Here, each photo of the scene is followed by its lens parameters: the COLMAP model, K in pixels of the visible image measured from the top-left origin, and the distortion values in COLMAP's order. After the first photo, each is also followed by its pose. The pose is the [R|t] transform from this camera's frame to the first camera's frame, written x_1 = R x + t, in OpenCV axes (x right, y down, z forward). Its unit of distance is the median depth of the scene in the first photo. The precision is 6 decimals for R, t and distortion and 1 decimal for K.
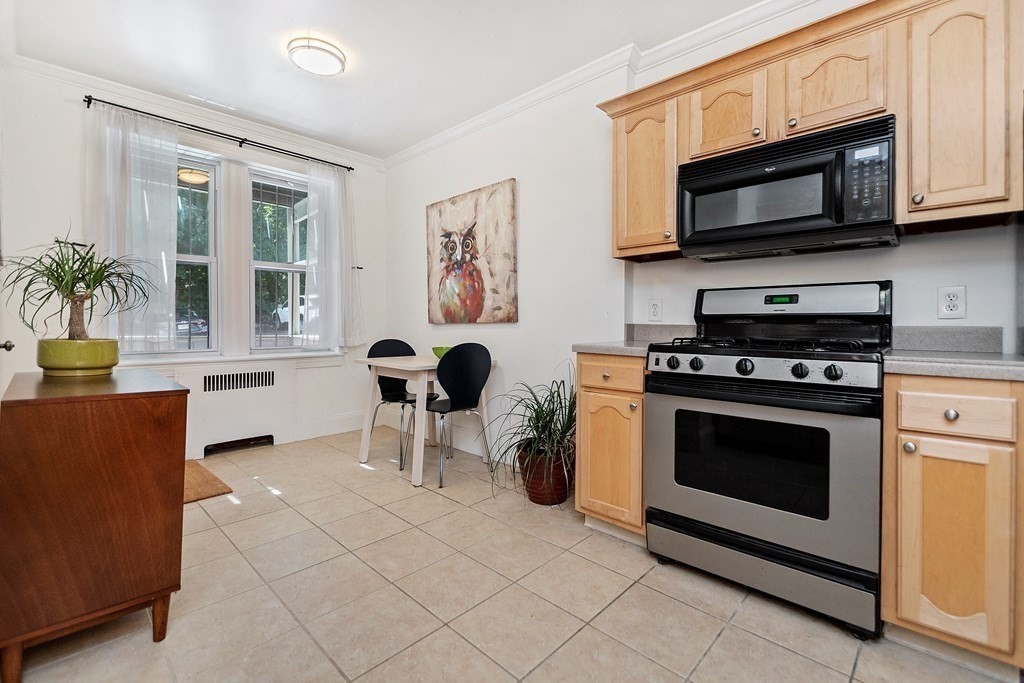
lens RADIAL K [[445.6, 0, 509.1], [0, 445.6, 325.7], [0, 0, 1]] dist [0.001322, -0.000661]
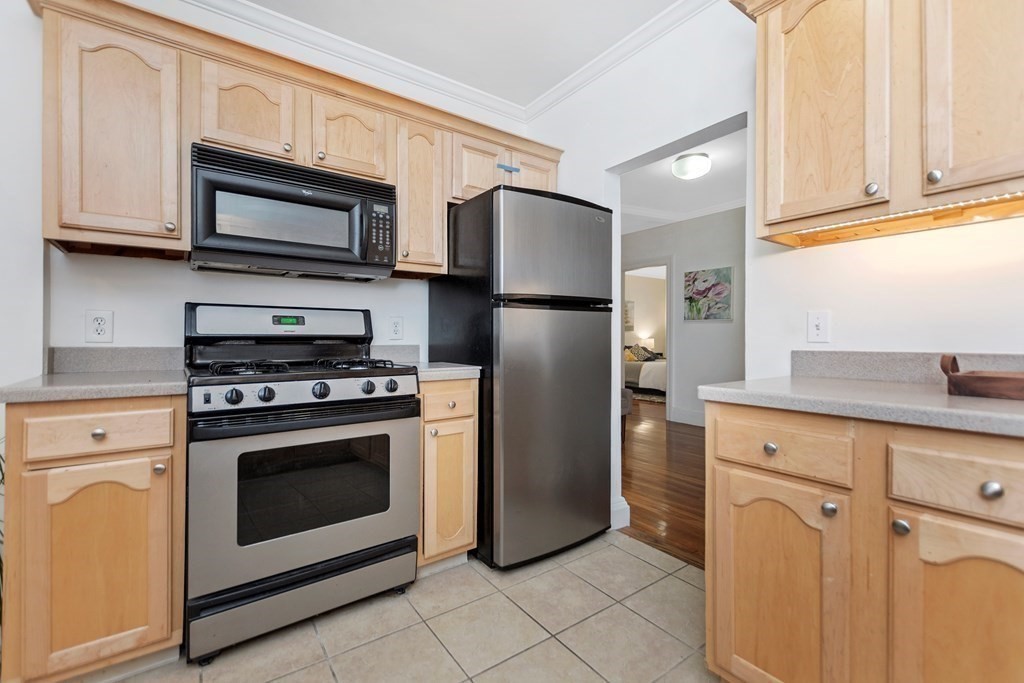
lens RADIAL K [[445.6, 0, 512.2], [0, 445.6, 334.7], [0, 0, 1]] dist [0.001322, -0.000661]
pose [[0.177794, 0.004469, 0.984058, -0.316253], [0.006879, 0.999960, -0.005784, -0.019237], [-0.984044, 0.007798, 0.177756, 0.354348]]
